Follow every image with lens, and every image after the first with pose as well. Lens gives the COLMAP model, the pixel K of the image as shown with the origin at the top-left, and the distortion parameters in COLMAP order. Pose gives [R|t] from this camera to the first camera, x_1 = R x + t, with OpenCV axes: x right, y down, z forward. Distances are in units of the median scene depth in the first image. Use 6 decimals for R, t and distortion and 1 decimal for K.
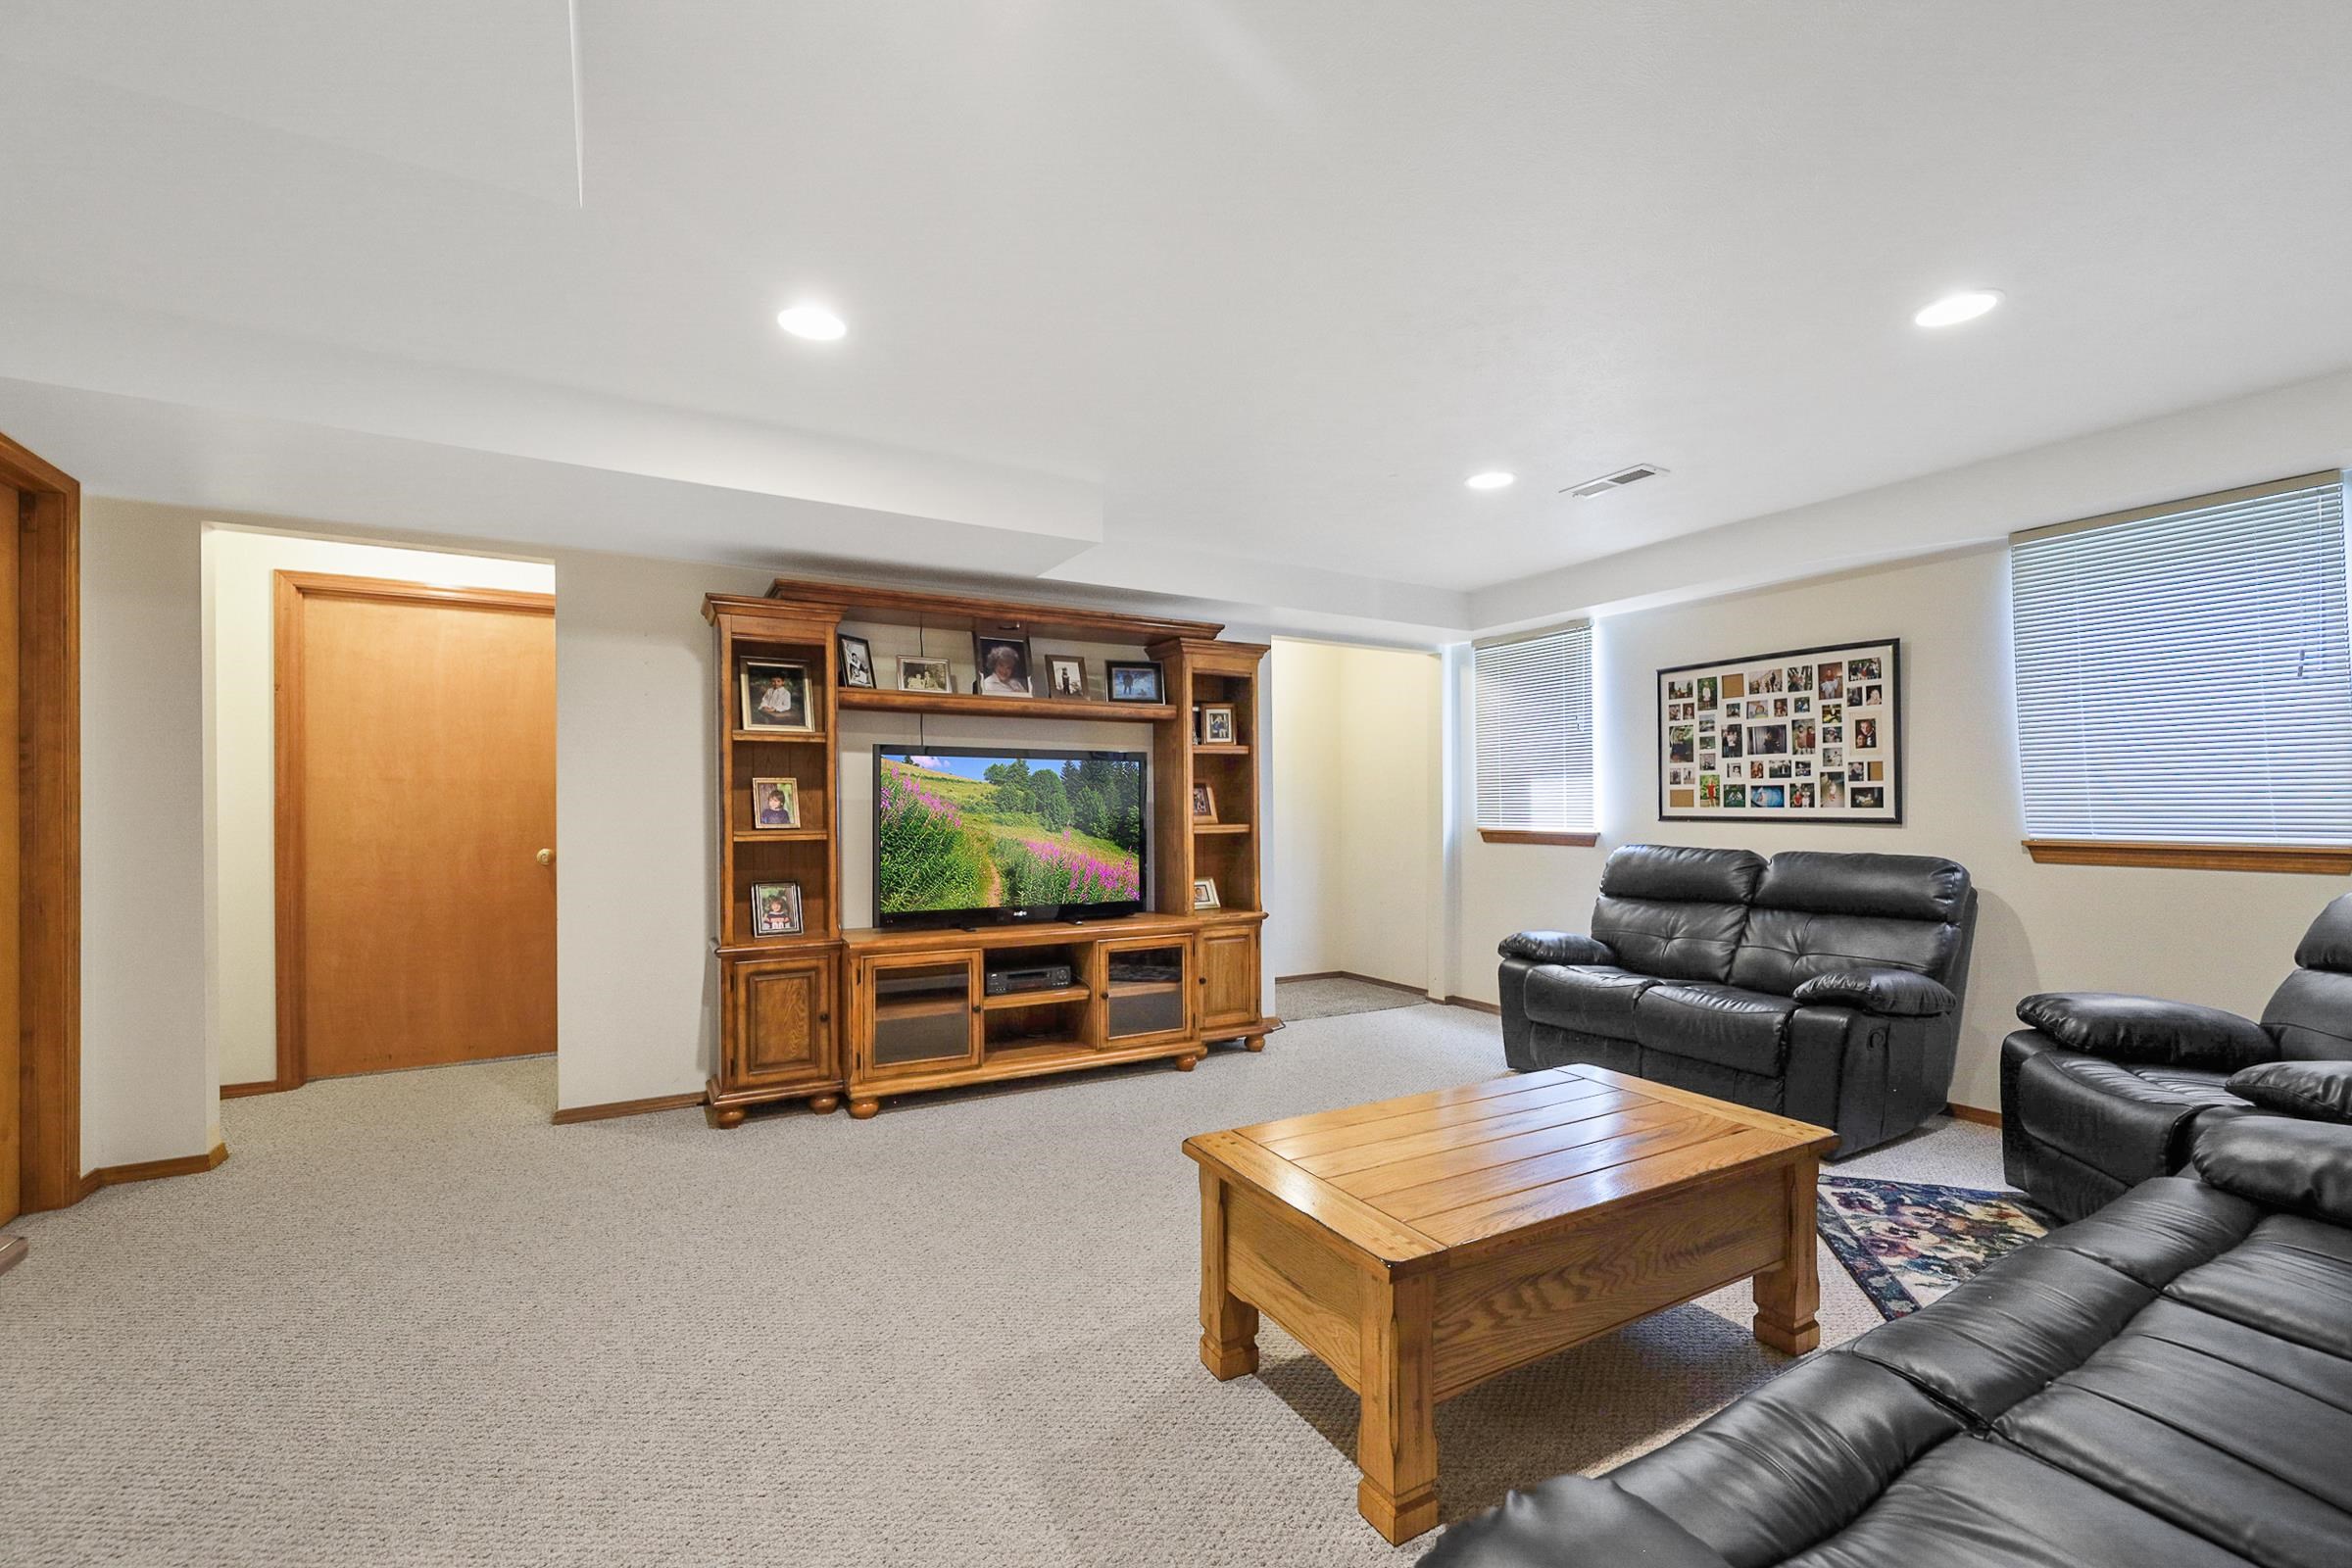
lens RADIAL K [[993.2, 0, 1181.8], [0, 993.2, 800.3], [0, 0, 1]] dist [-0.003824, -0.001522]
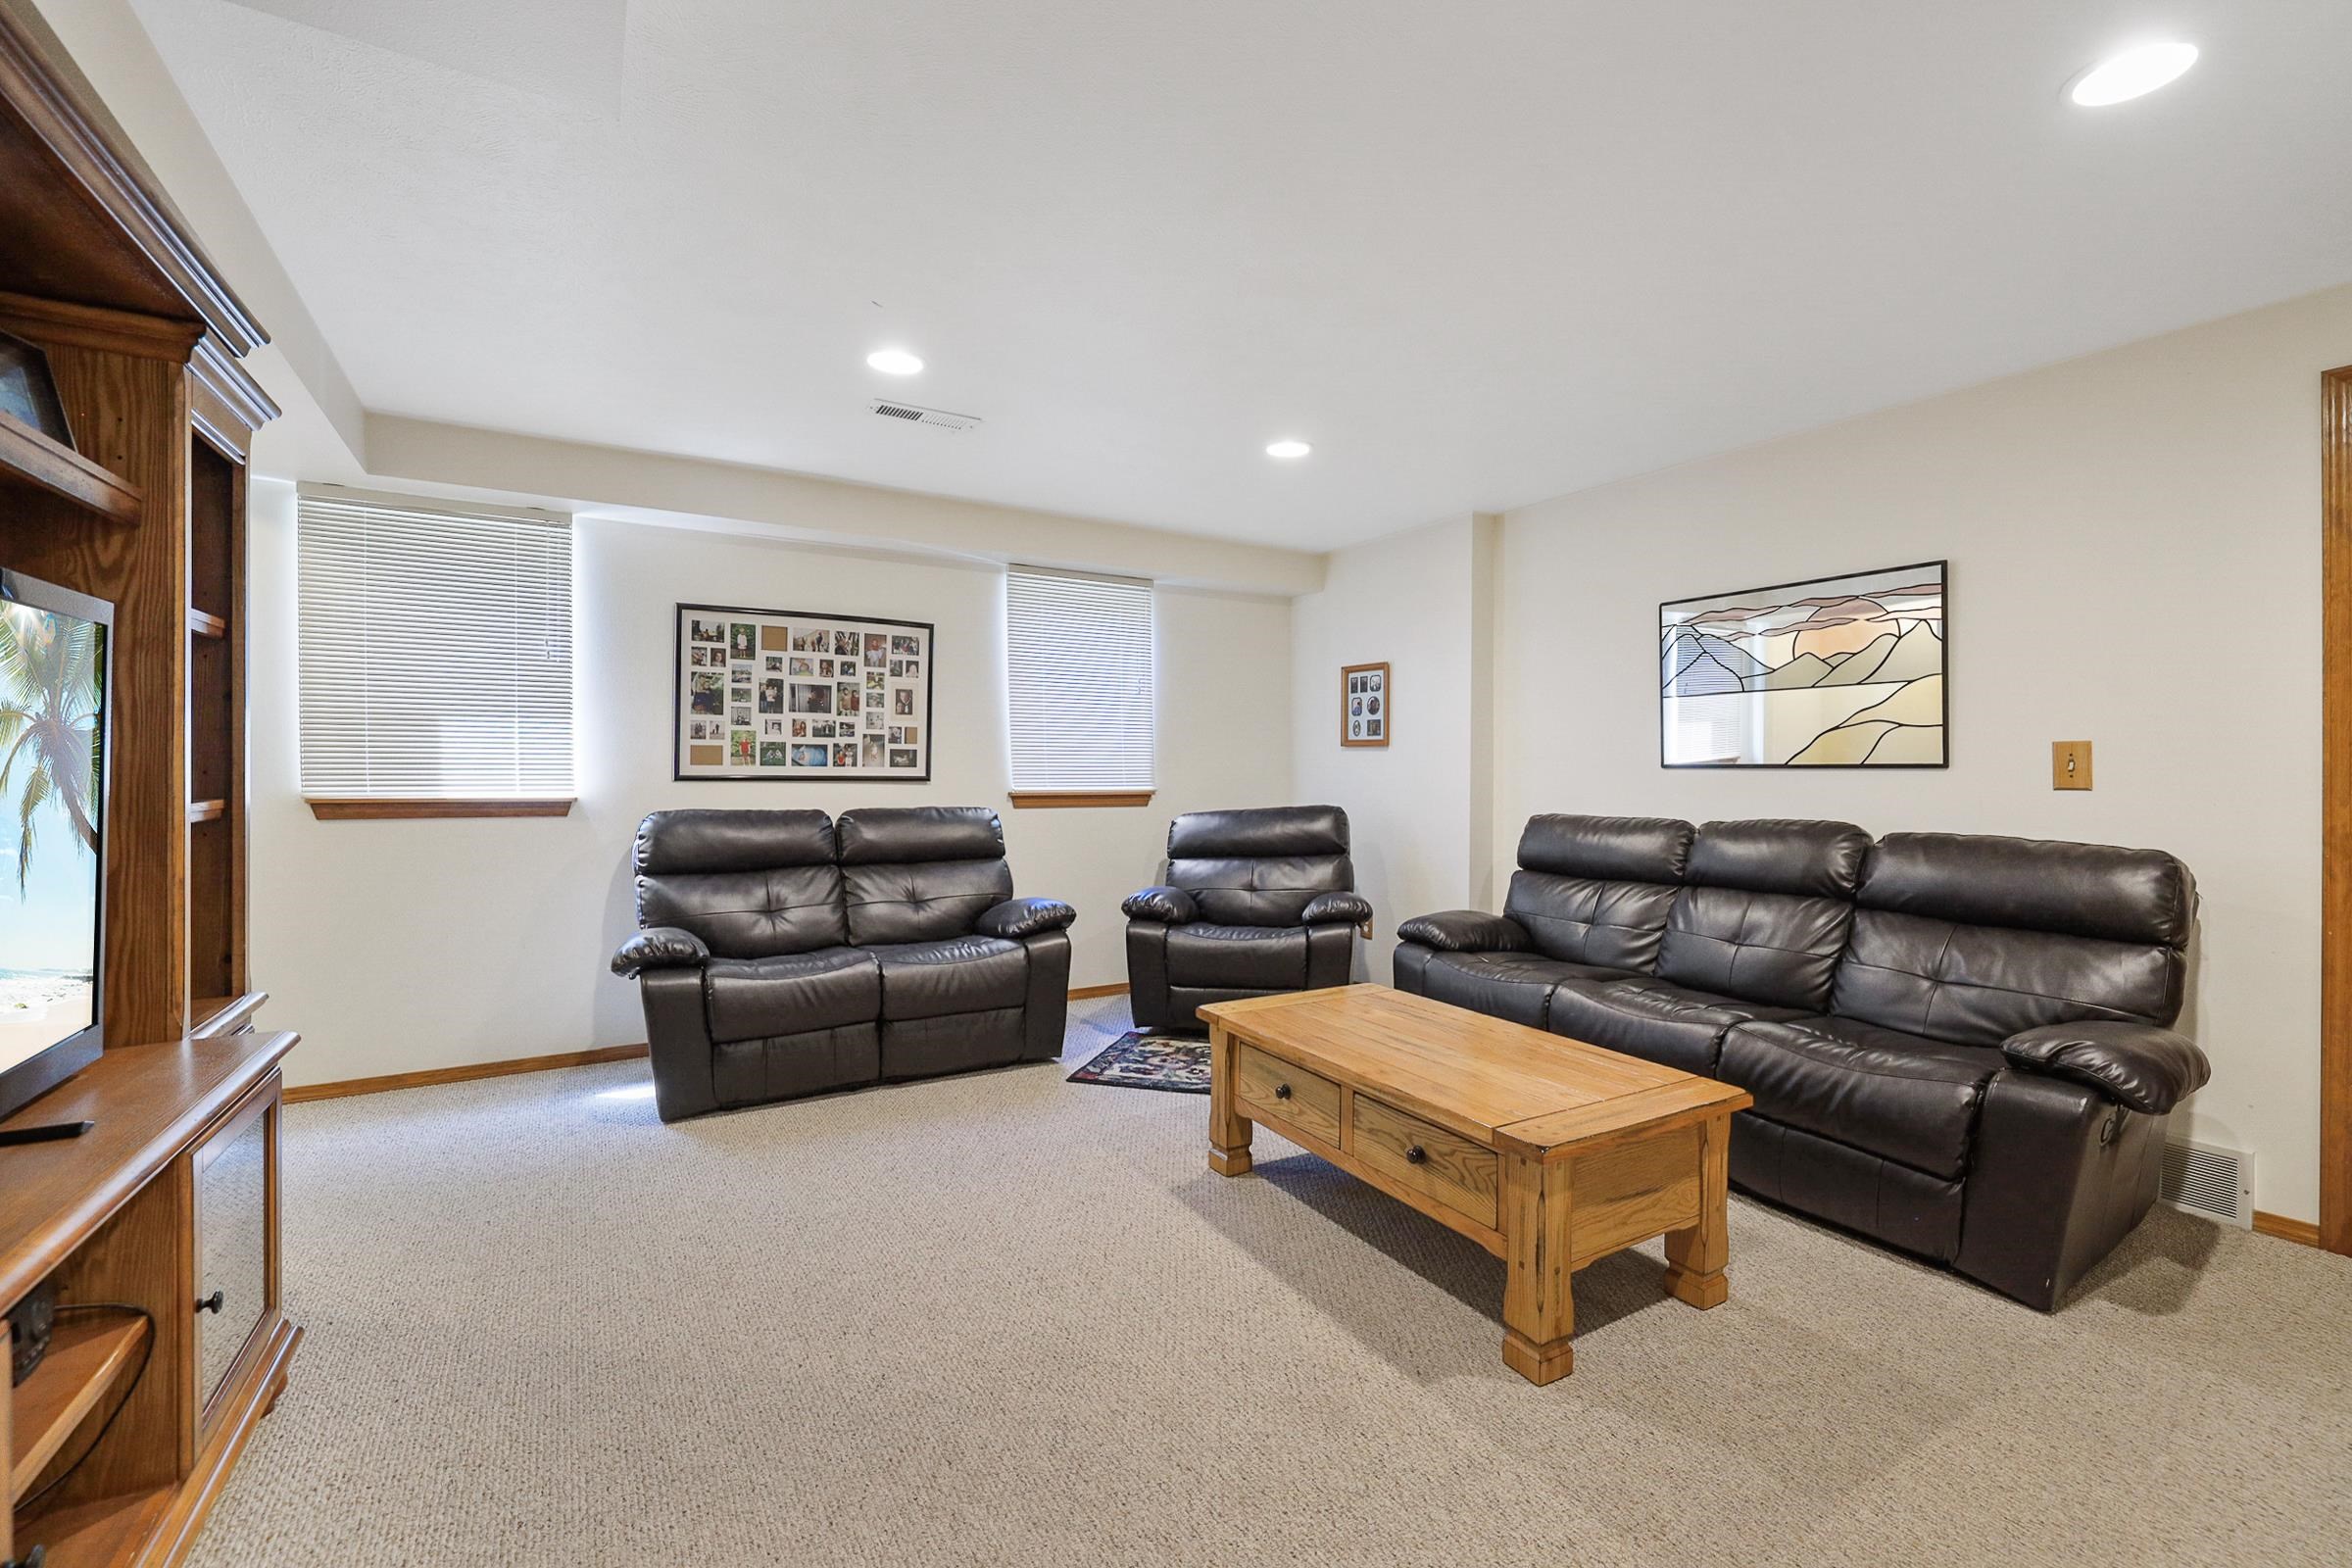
lens RADIAL K [[993.2, 0, 1183.7], [0, 993.2, 767.1], [0, 0, 1]] dist [-0.003824, -0.001522]
pose [[-0.029115, 0.001421, 0.999575, -0.426195], [-0.014790, 0.999889, -0.001853, 0.004383], [-0.999467, -0.014837, -0.029090, 0.662977]]
